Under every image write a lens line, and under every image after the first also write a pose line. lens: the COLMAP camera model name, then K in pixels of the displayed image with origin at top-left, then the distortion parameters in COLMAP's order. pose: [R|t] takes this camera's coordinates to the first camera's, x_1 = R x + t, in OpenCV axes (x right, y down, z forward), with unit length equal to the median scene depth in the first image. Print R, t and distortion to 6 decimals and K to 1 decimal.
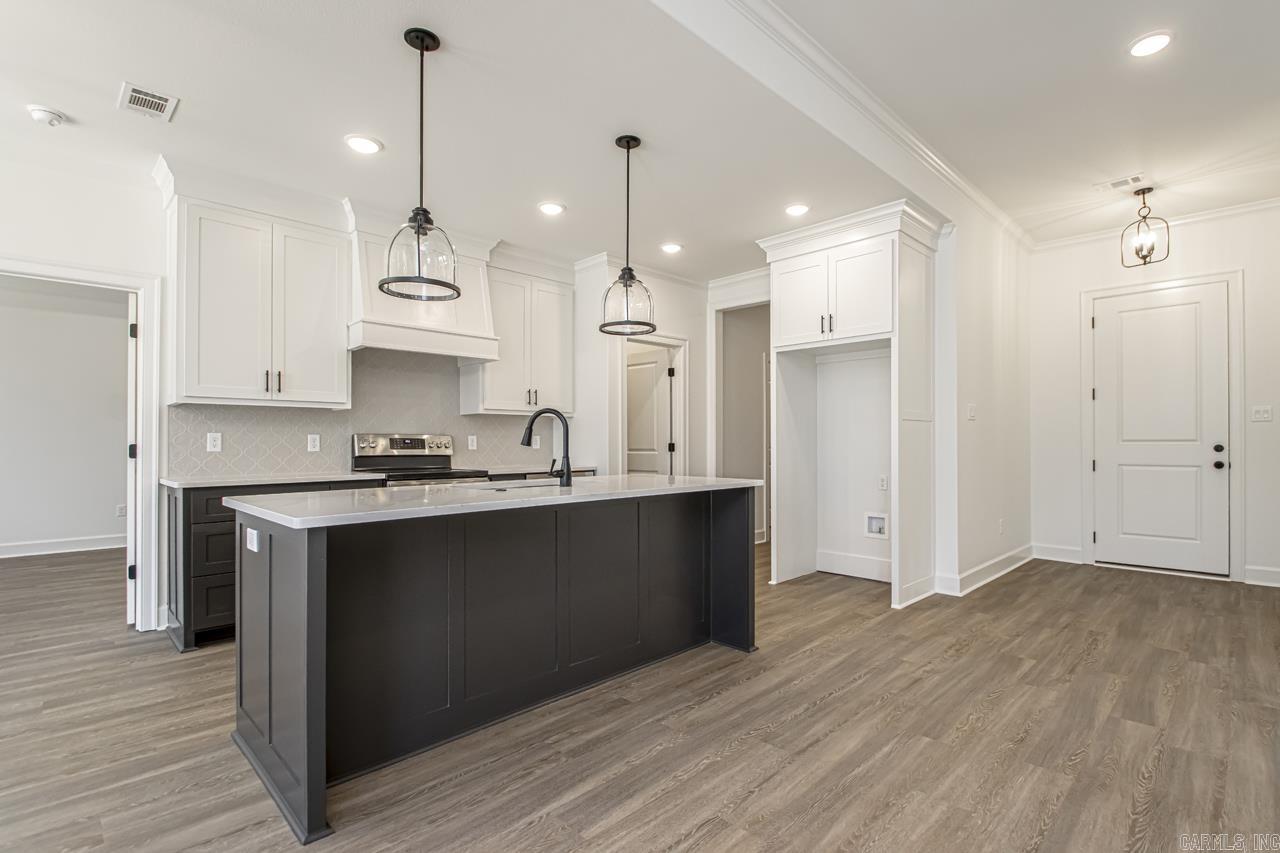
lens RADIAL K [[601.6, 0, 648.0], [0, 601.6, 437.1], [0, 0, 1]] dist [0.015993, -0.014341]
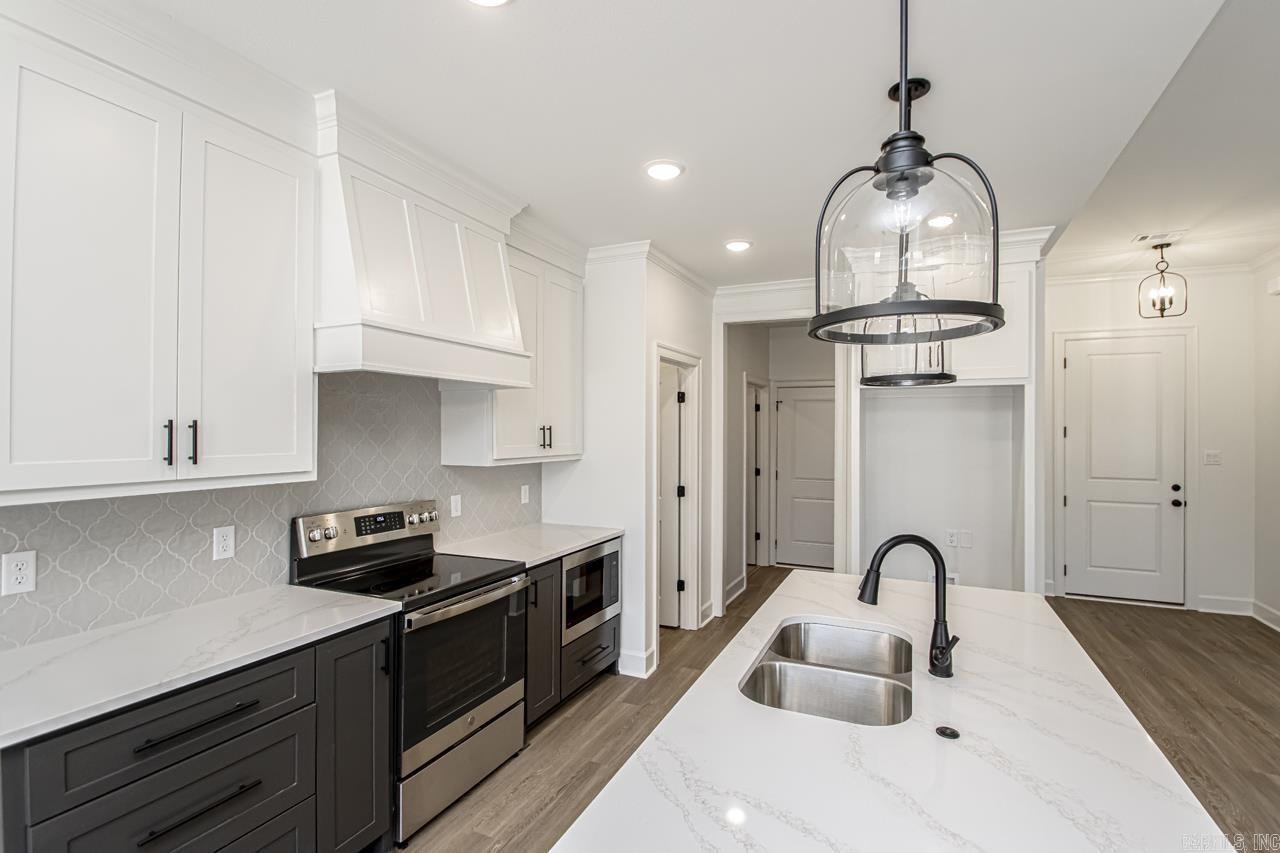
lens RADIAL K [[601.6, 0, 649.0], [0, 601.6, 422.7], [0, 0, 1]] dist [0.015993, -0.014341]
pose [[0.934240, 0.012399, 0.356429, -0.446954], [-0.011640, 0.999923, -0.004276, -0.110160], [-0.356454, -0.000154, 0.934313, 0.420788]]
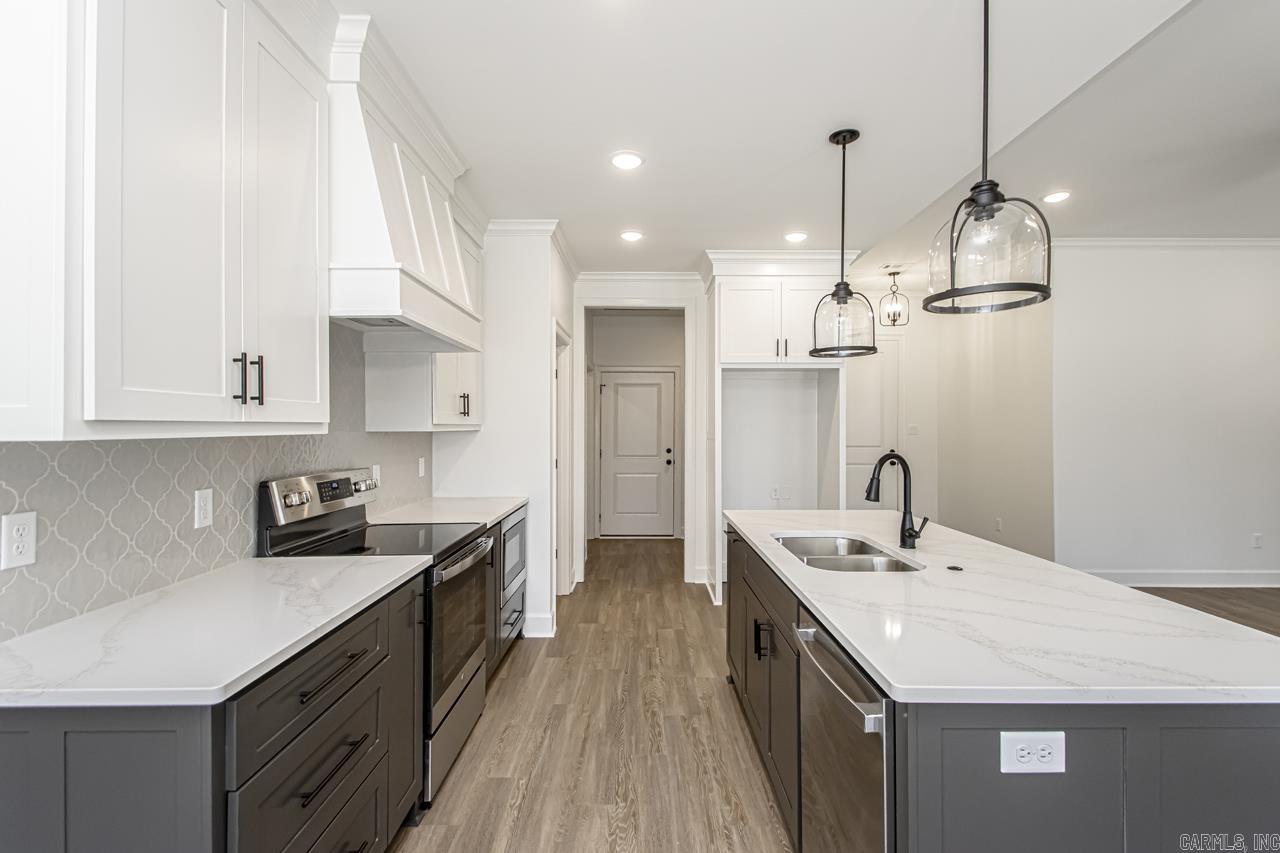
lens RADIAL K [[601.6, 0, 640.8], [0, 601.6, 420.8], [0, 0, 1]] dist [0.015993, -0.014341]
pose [[0.708567, 0.008556, 0.705591, -0.726444], [-0.007569, 0.999961, -0.004525, -0.063382], [-0.705603, -0.002134, 0.708604, 0.505734]]
